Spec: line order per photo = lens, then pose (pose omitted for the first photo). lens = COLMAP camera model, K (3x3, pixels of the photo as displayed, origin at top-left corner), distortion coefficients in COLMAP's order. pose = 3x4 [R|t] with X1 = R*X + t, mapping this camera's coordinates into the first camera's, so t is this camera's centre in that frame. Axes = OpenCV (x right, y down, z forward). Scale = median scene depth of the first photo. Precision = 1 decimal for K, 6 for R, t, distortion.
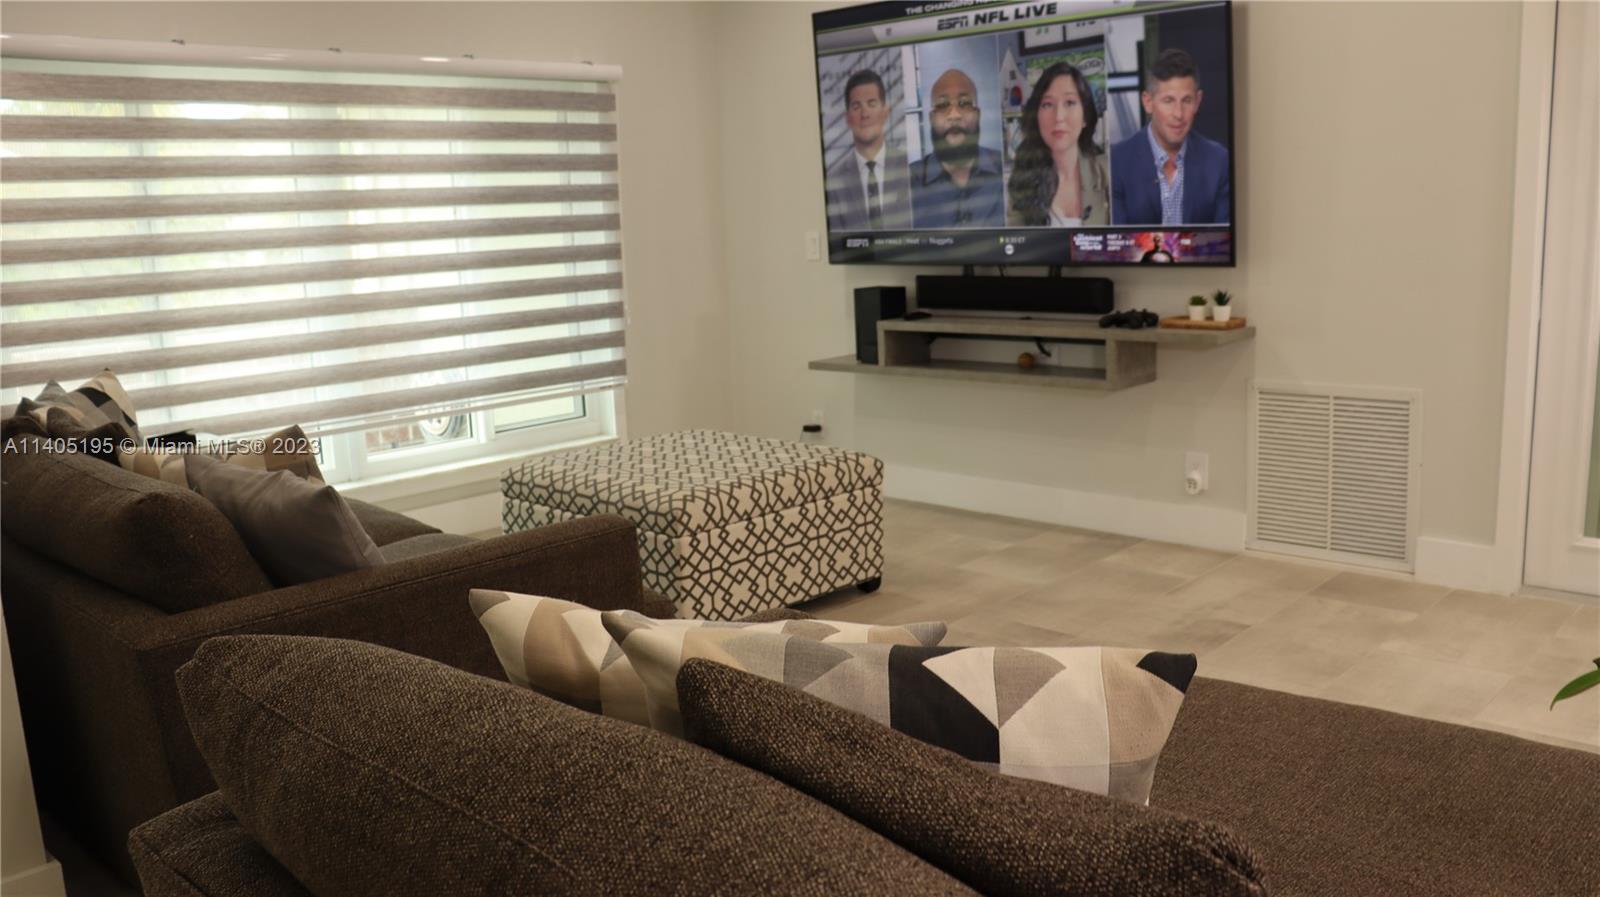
lens RADIAL K [[1318.9, 0, 803.5], [0, 1318.9, 442.6], [0, 0, 1]] dist [-0.168993, 0.170958]
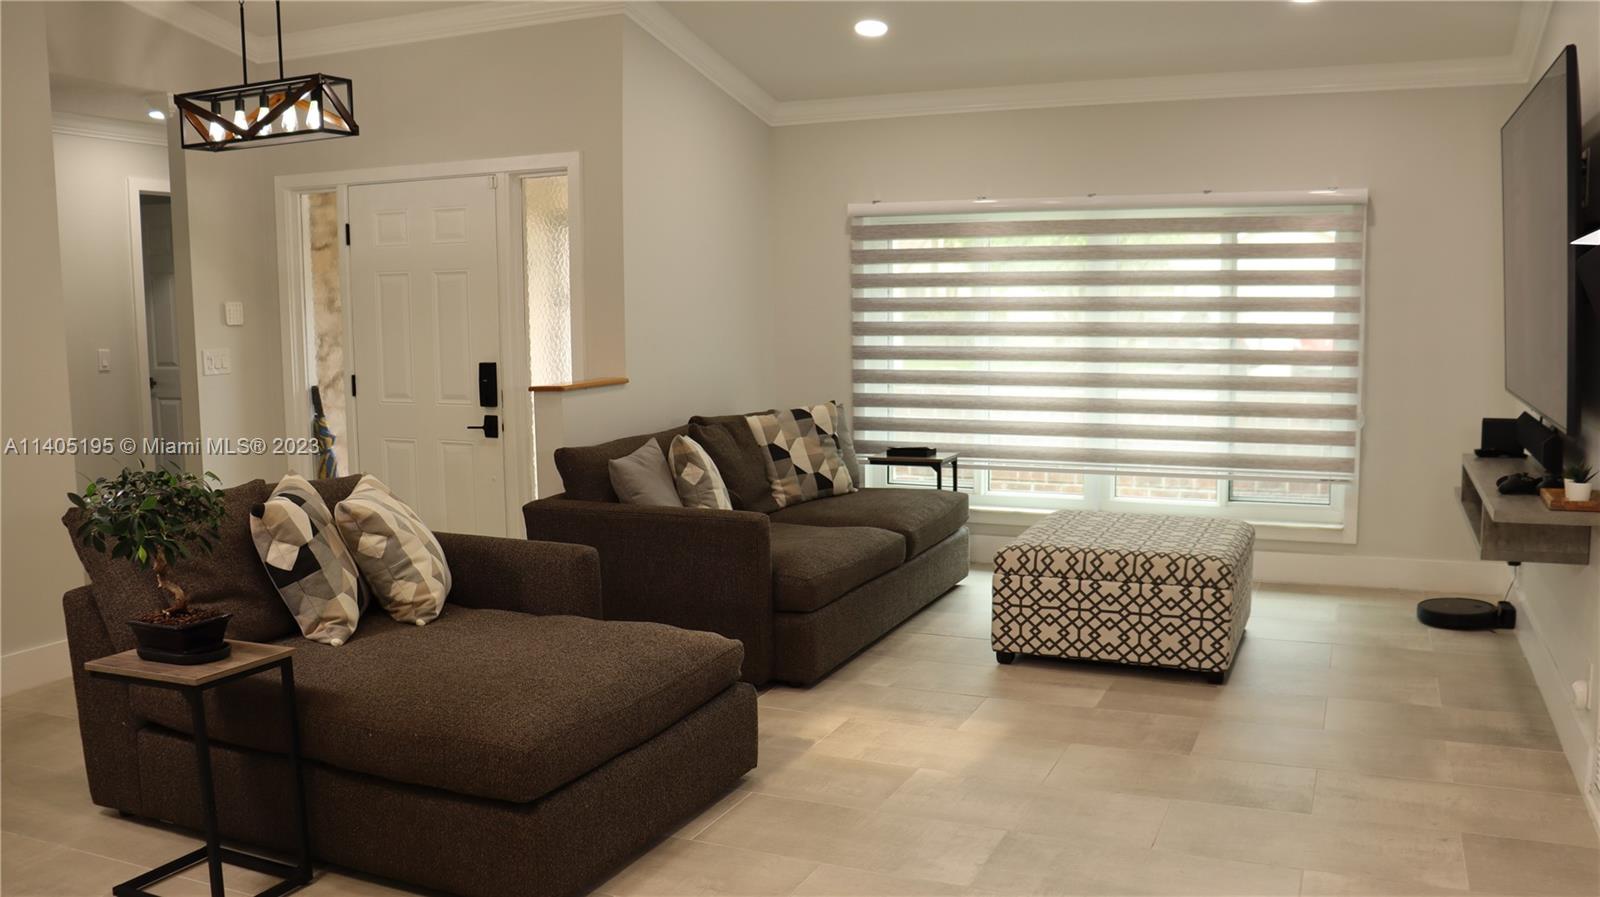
lens RADIAL K [[1318.9, 0, 803.5], [0, 1318.9, 442.6], [0, 0, 1]] dist [-0.168993, 0.170958]
pose [[0.335663, 0.135368, -0.932205, 0.994150], [-0.163928, 0.982915, 0.083705, -0.129523], [0.927609, 0.124718, 0.352119, 0.296300]]
